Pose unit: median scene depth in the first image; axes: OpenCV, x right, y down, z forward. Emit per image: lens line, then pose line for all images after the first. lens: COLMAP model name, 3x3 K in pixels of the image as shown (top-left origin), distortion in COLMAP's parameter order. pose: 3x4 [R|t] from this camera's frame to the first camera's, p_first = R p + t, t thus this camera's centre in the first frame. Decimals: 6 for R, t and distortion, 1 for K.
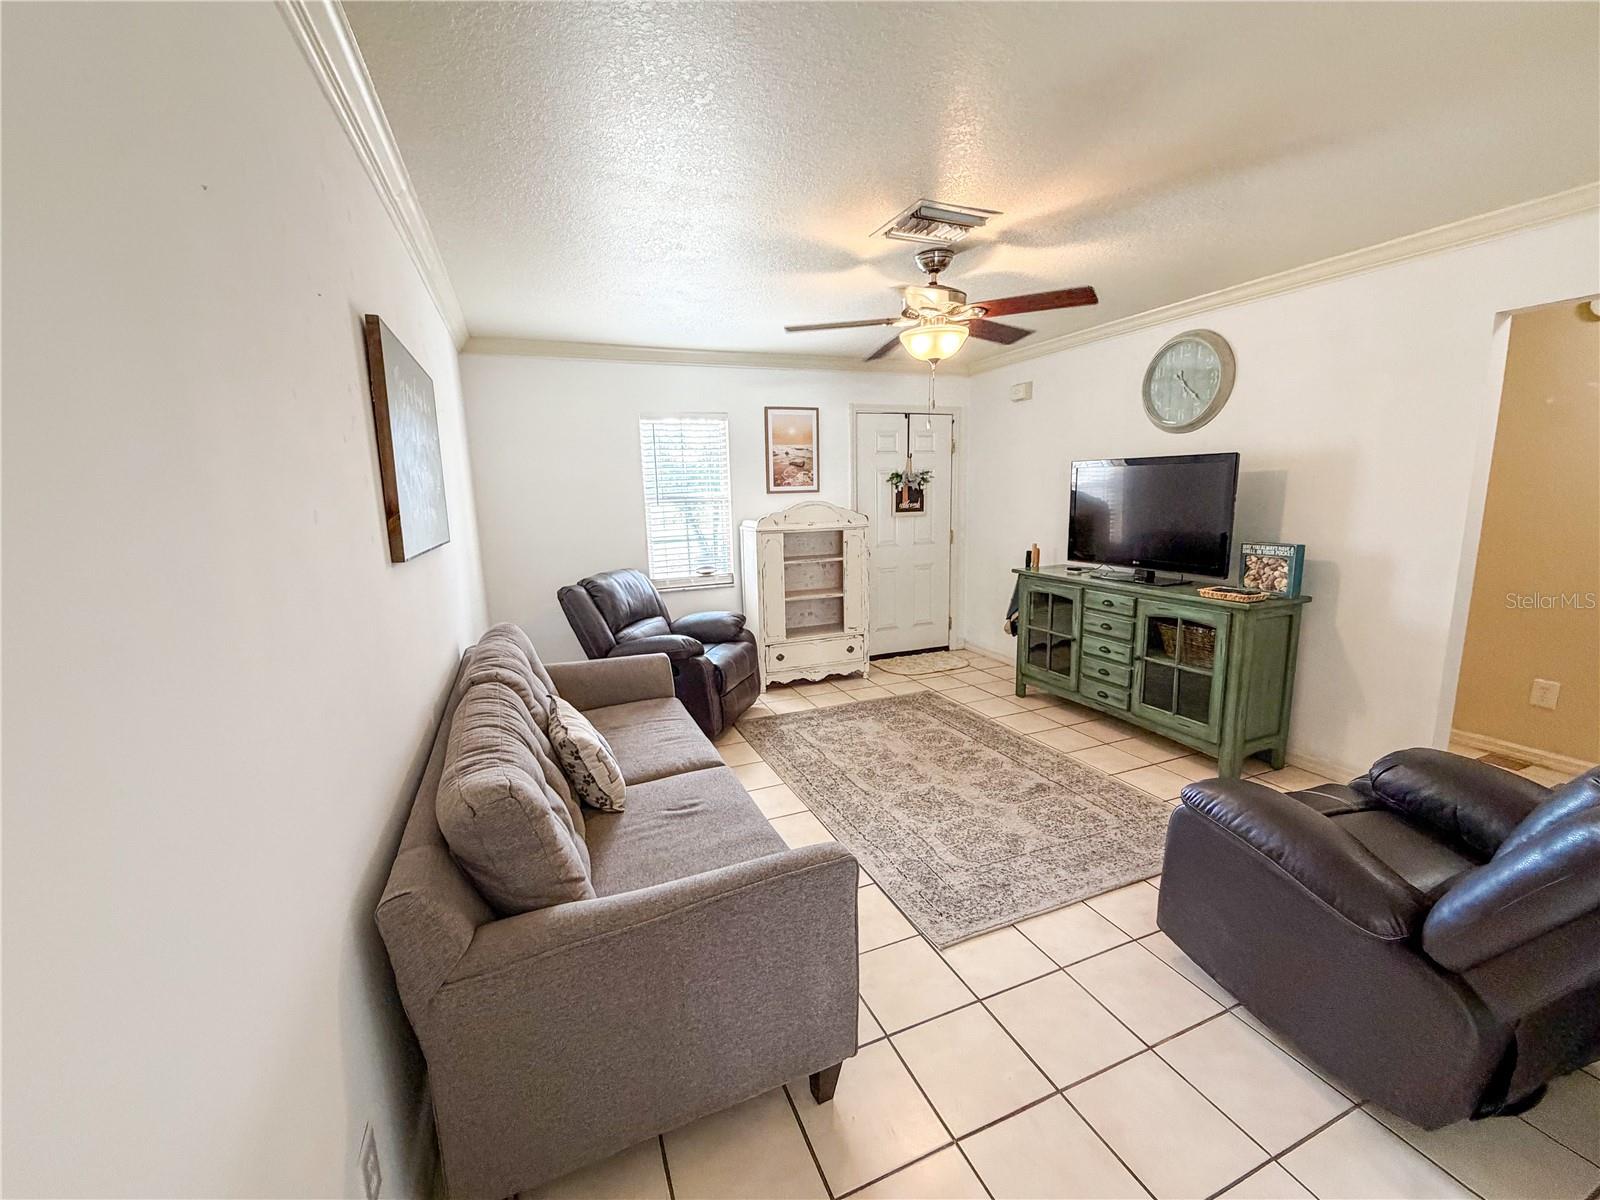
lens RADIAL K [[638.4, 0, 794.3], [0, 638.4, 603.9], [0, 0, 1]] dist [-0.003010, 0.000100]
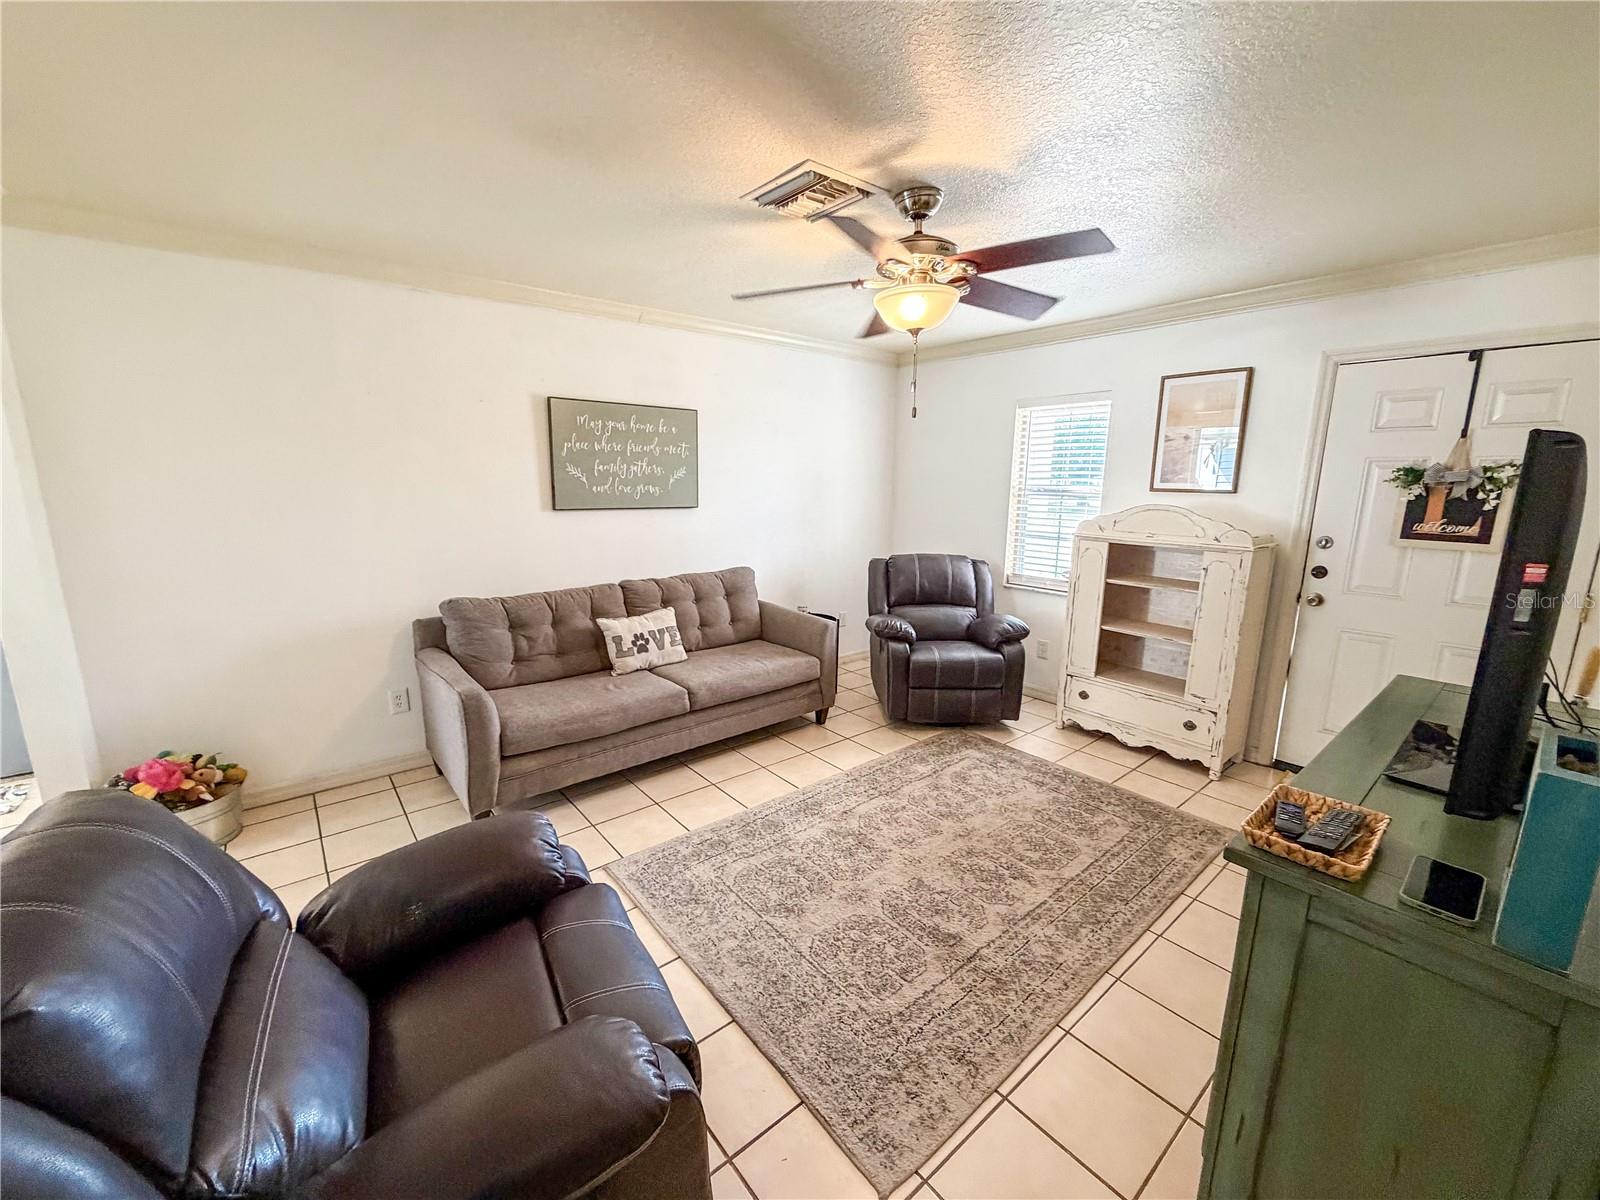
lens RADIAL K [[638.4, 0, 795.8], [0, 638.4, 598.9], [0, 0, 1]] dist [-0.003010, 0.000100]
pose [[0.296798, 0.210544, -0.931441, 0.615157], [-0.184298, 0.969683, 0.160463, -0.099186], [0.936987, 0.124037, 0.326603, 0.396619]]
